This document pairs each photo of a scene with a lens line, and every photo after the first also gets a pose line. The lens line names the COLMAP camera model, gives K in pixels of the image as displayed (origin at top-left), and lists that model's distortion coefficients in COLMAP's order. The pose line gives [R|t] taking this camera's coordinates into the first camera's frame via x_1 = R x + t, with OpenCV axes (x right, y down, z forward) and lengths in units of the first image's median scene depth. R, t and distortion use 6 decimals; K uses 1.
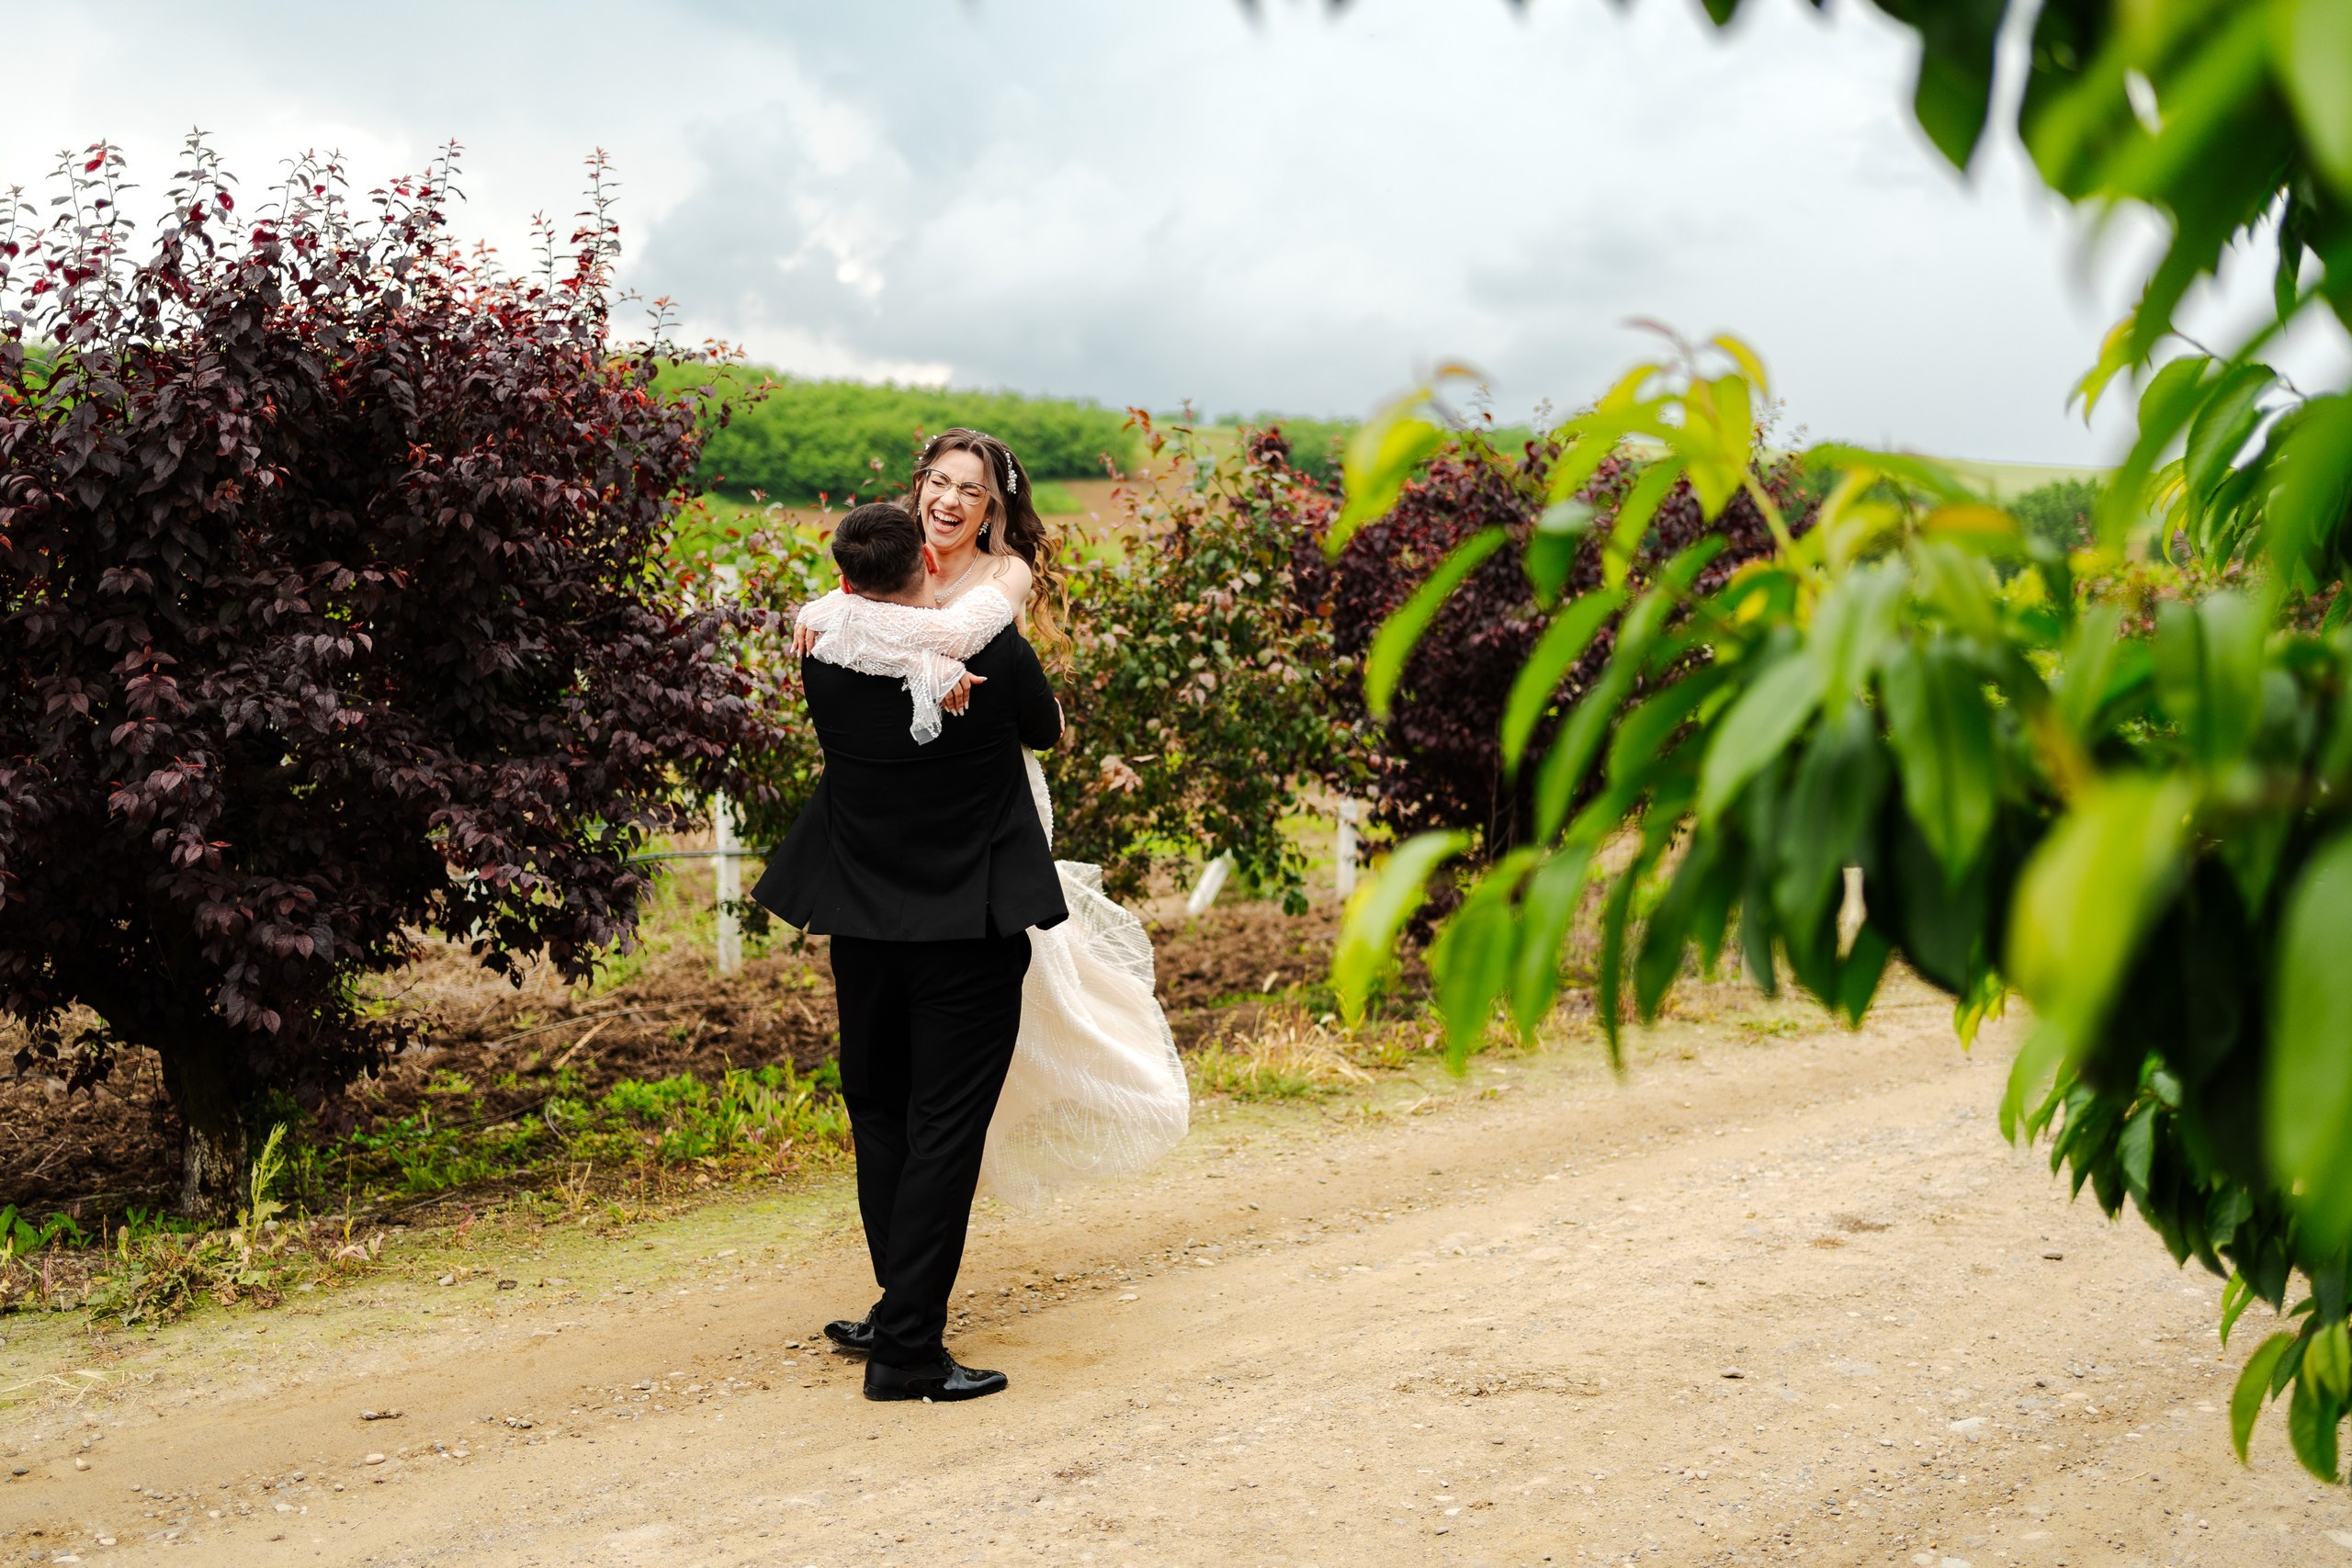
lens RADIAL K [[2421.0, 0, 1161.9], [0, 2421.0, 788.3], [0, 0, 1]] dist [0.004194, 0.000000]
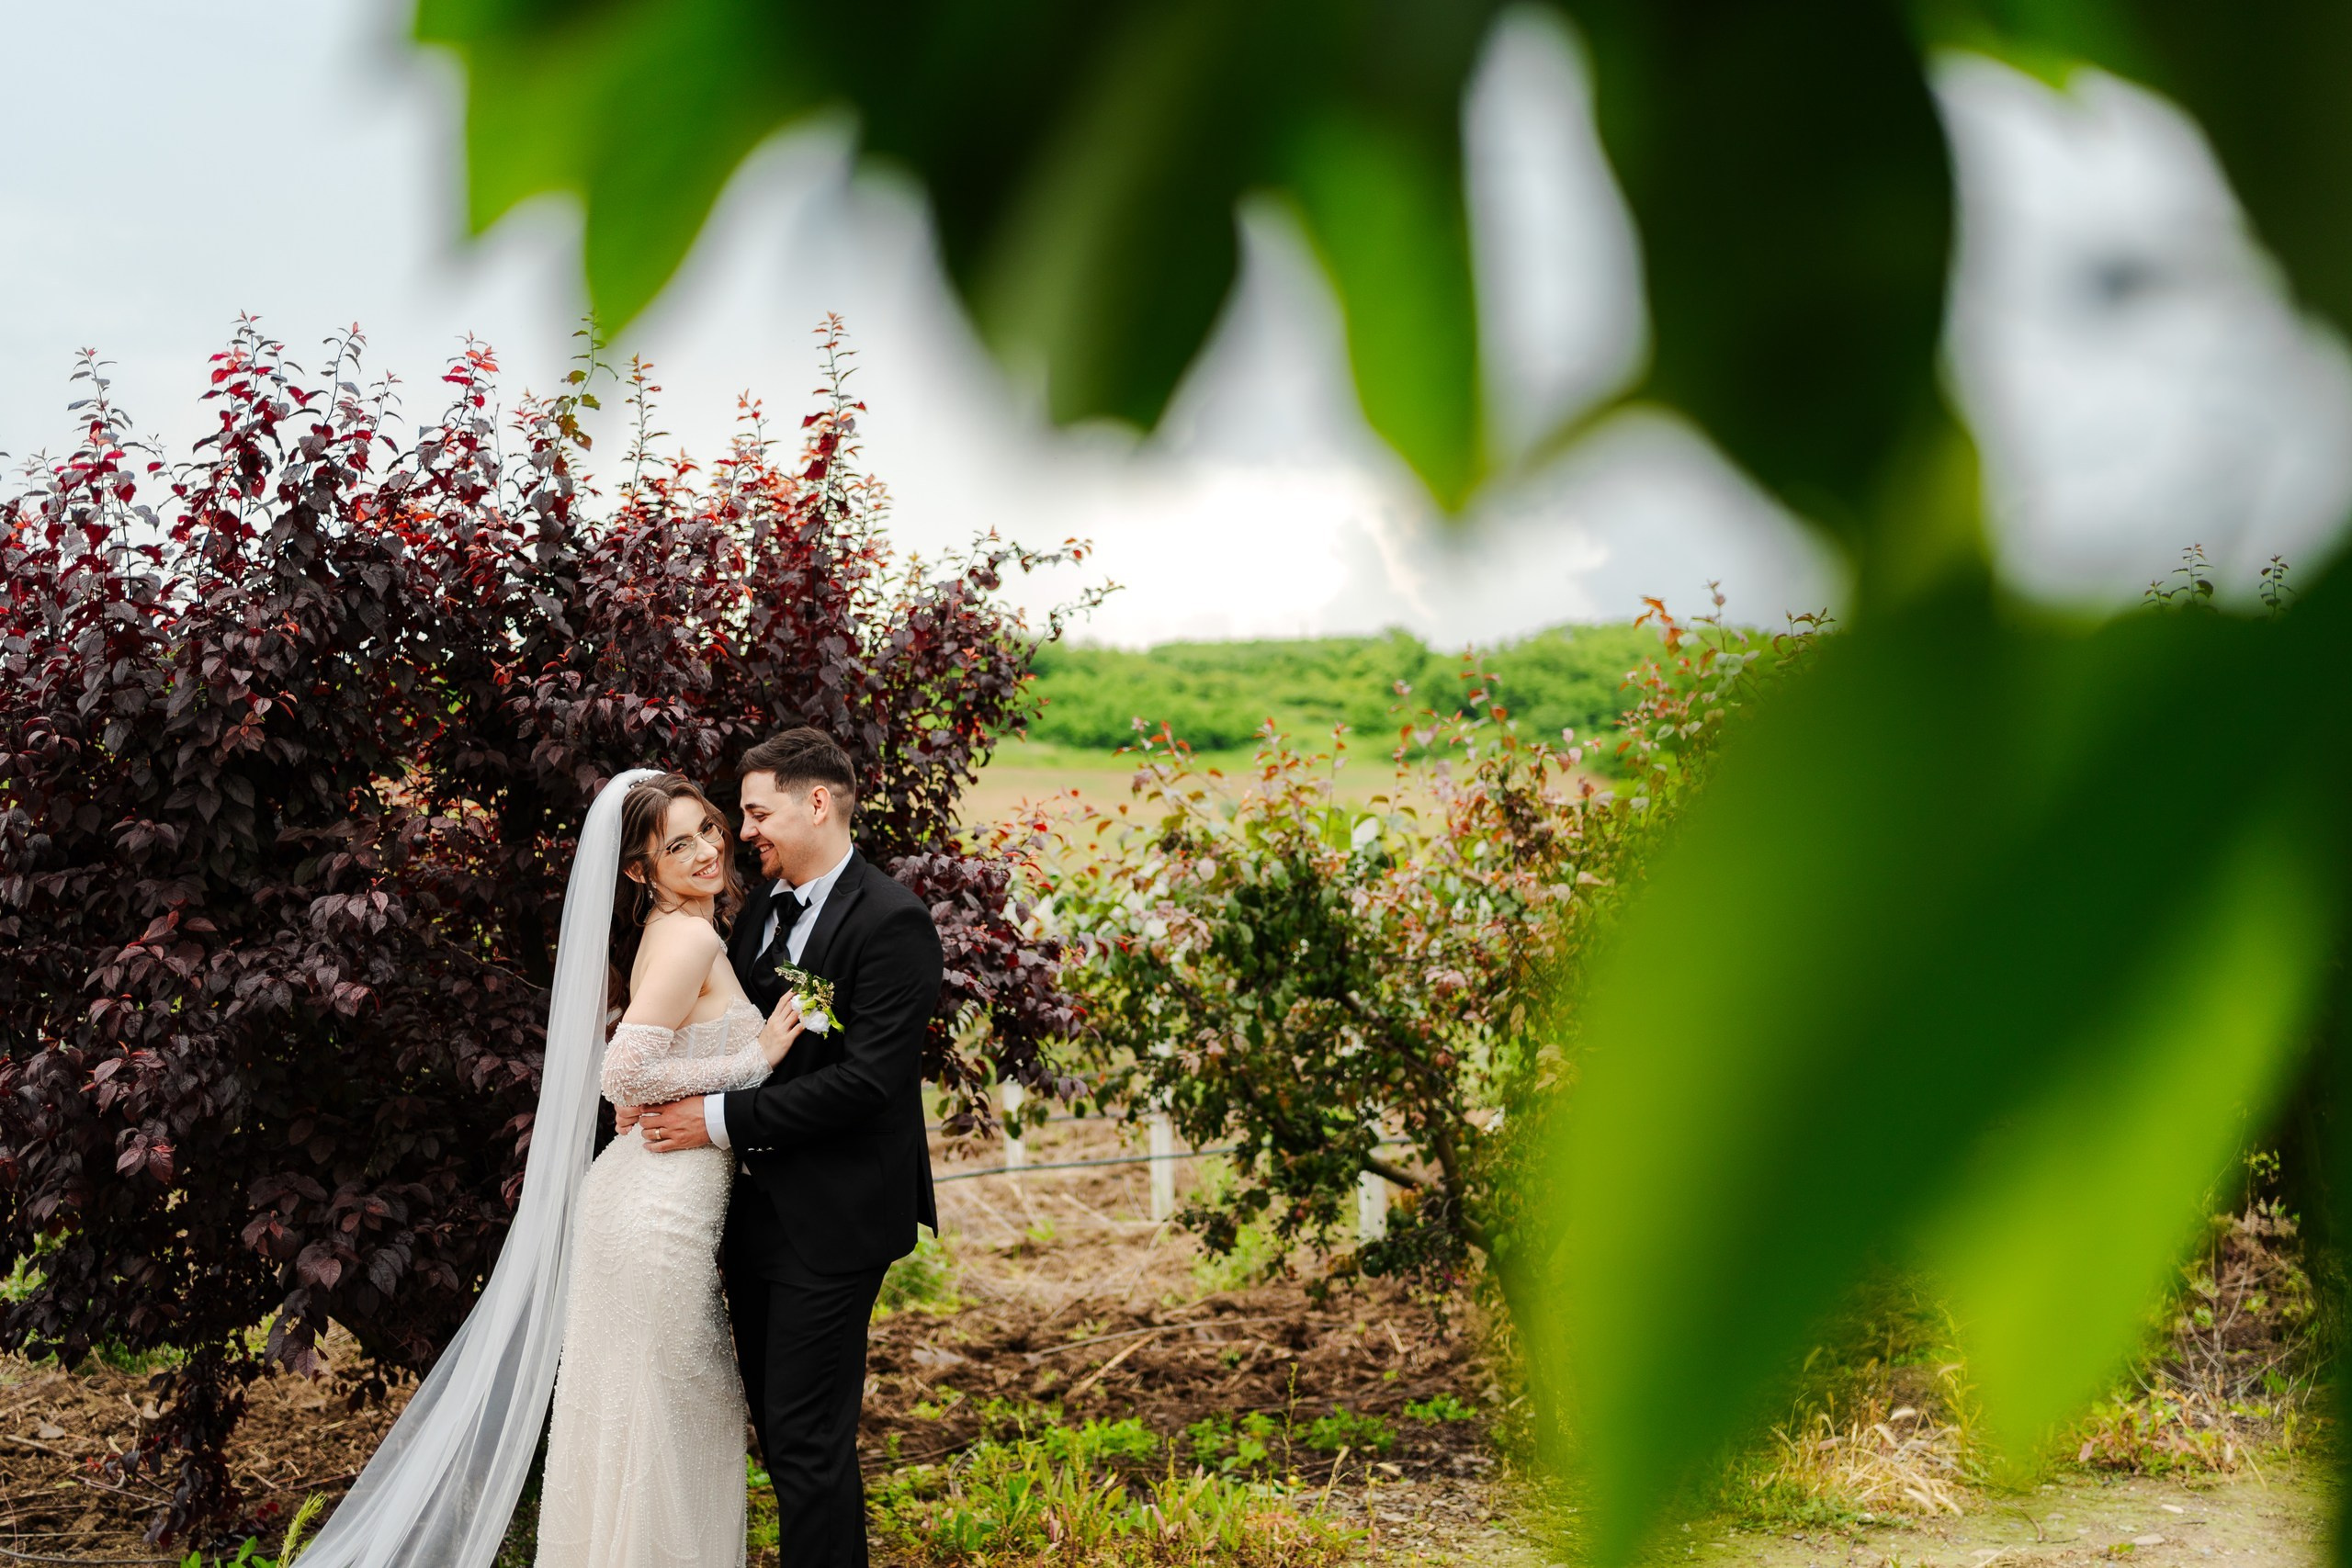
lens RADIAL K [[2421.0, 0, 1175.8], [0, 2421.0, 779.9], [0, 0, 1]] dist [0.004194, 0.000000]
pose [[0.917152, -0.029300, -0.397460, 0.203081], [-0.014840, 0.994091, -0.107526, -0.015017], [0.398262, 0.104516, 0.911298, 0.297615]]
